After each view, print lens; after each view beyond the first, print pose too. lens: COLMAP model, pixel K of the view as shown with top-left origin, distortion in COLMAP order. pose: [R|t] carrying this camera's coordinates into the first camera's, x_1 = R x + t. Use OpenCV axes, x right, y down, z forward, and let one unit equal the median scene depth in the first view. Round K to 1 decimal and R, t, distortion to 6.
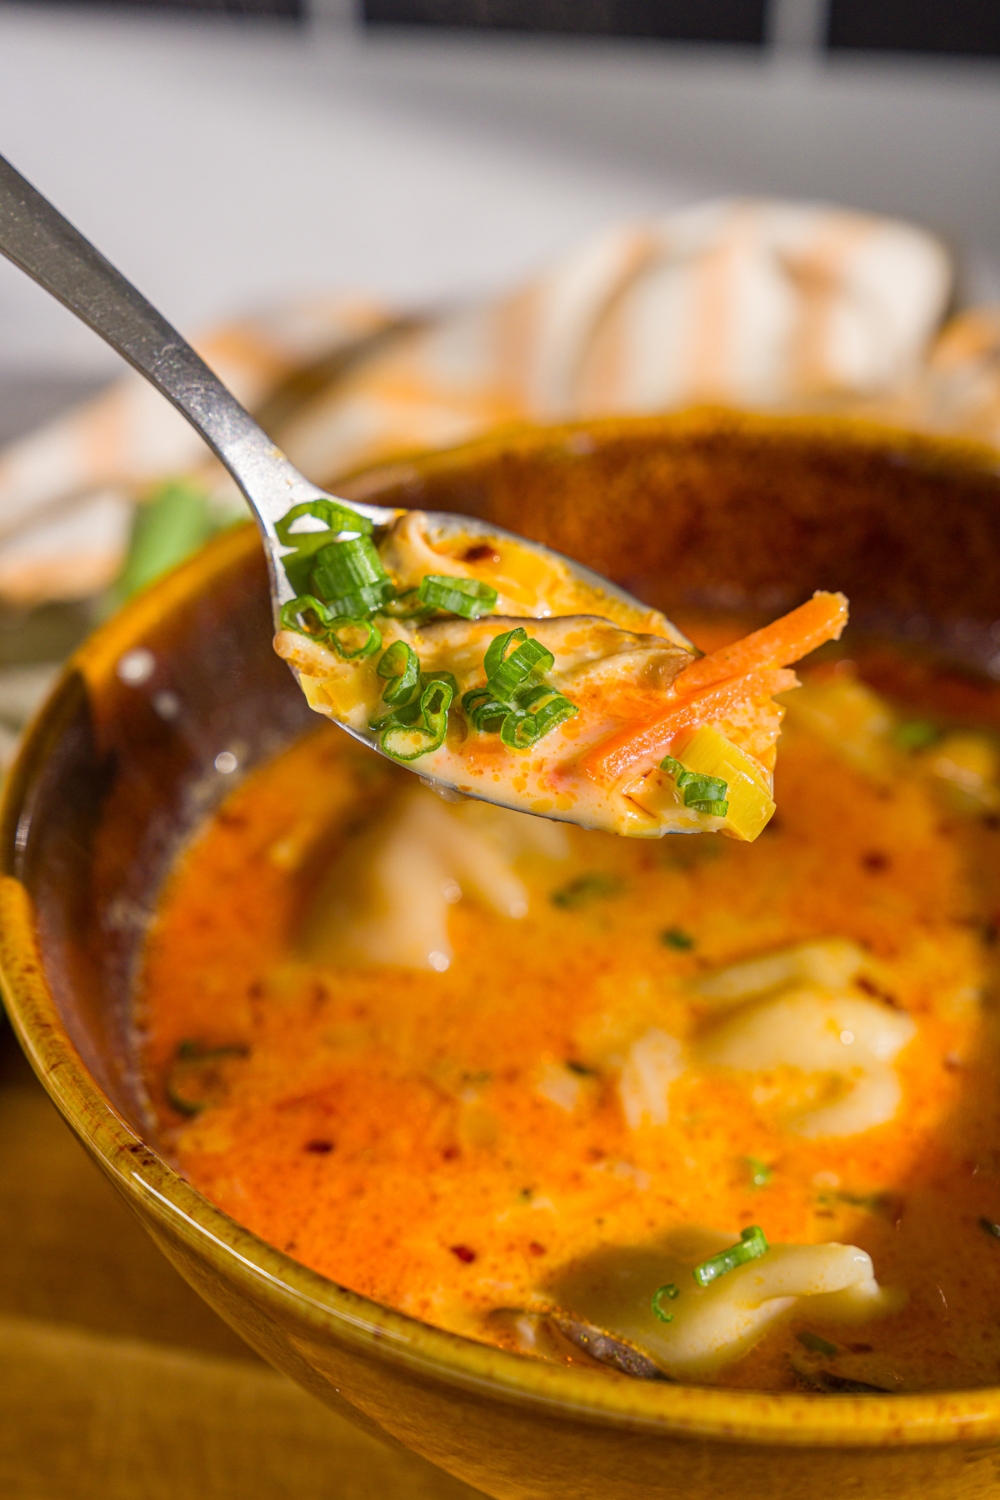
lens RADIAL K [[2415.2, 0, 508.1], [0, 2415.2, 743.2], [0, 0, 1]] dist [0.061315, 0.000000]
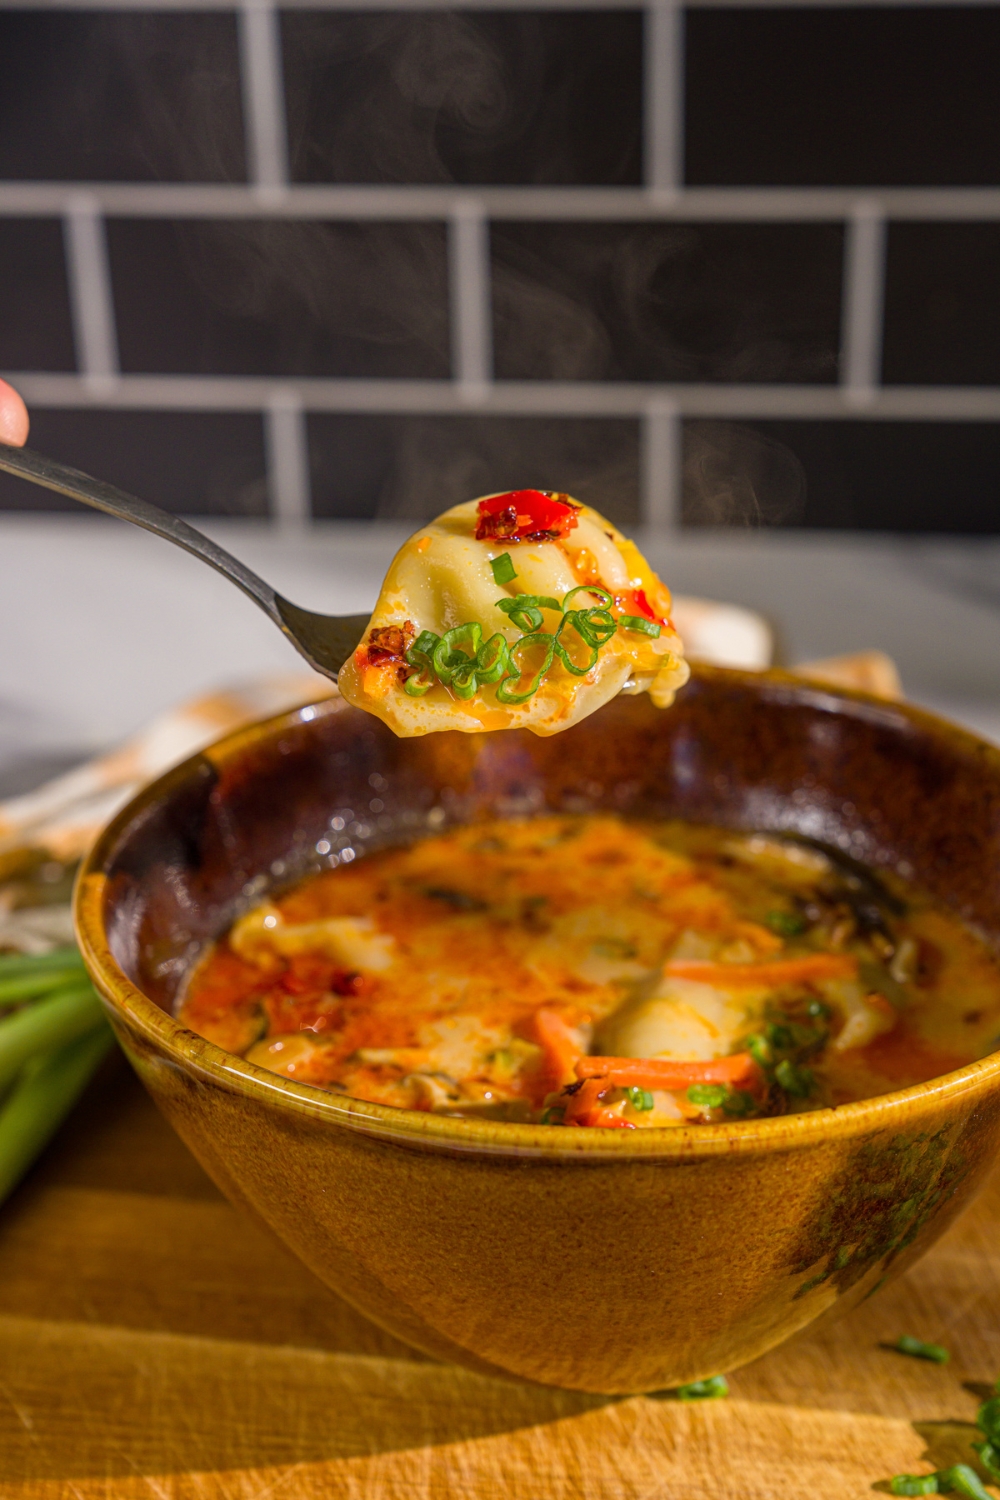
lens RADIAL K [[2422.8, 0, 500.5], [0, 2422.8, 742.9], [0, 0, 1]] dist [0.058562, 0.000000]
pose [[0.999306, -0.029979, 0.022116, 0.009538], [0.034568, 0.967520, -0.250420, 0.288327], [-0.013890, 0.251010, 0.967885, -0.381784]]
